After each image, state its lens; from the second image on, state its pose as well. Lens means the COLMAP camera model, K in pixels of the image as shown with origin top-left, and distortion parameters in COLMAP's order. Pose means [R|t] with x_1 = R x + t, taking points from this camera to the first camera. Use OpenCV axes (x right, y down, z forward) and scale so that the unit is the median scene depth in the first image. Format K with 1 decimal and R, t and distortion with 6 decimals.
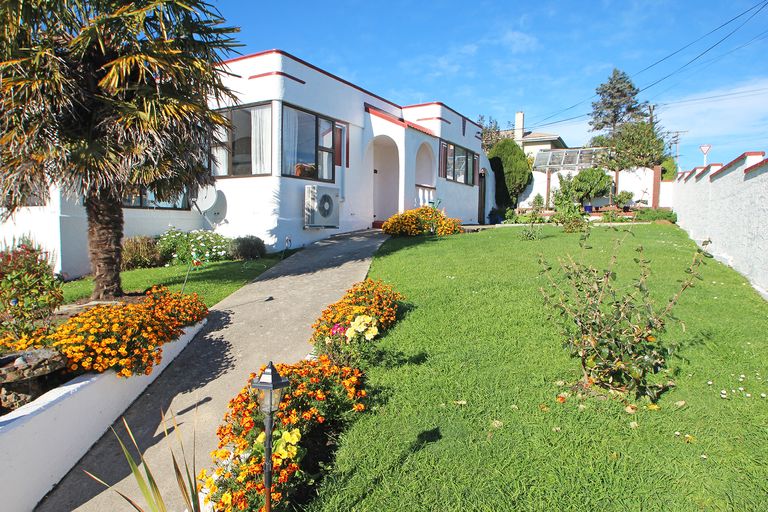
lens RADIAL K [[496.8, 0, 384.0], [0, 496.8, 256.0], [0, 0, 1]] dist [-0.033356, 0.000285]
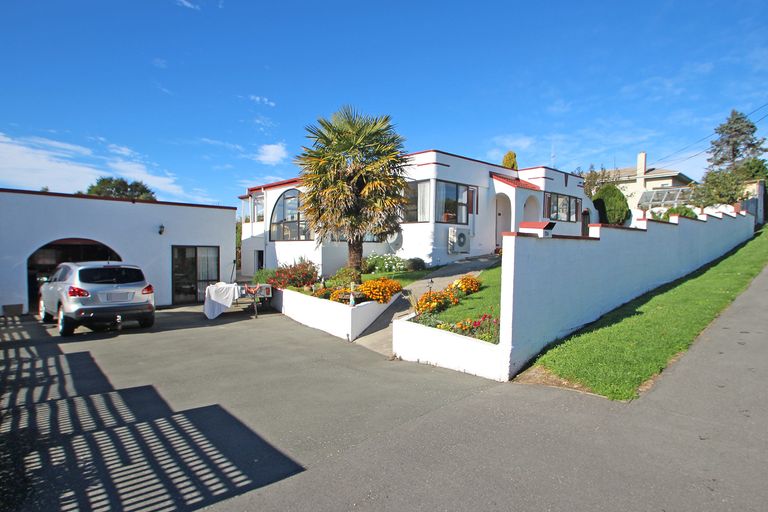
lens RADIAL K [[438.8, 0, 384.0], [0, 438.8, 256.0], [0, 0, 1]] dist [-0.000247, -0.000039]
pose [[0.949127, 0.005035, -0.314854, 0.097212], [-0.020751, 0.998699, -0.046582, 0.025897], [0.314210, 0.050746, 0.947996, -0.457086]]
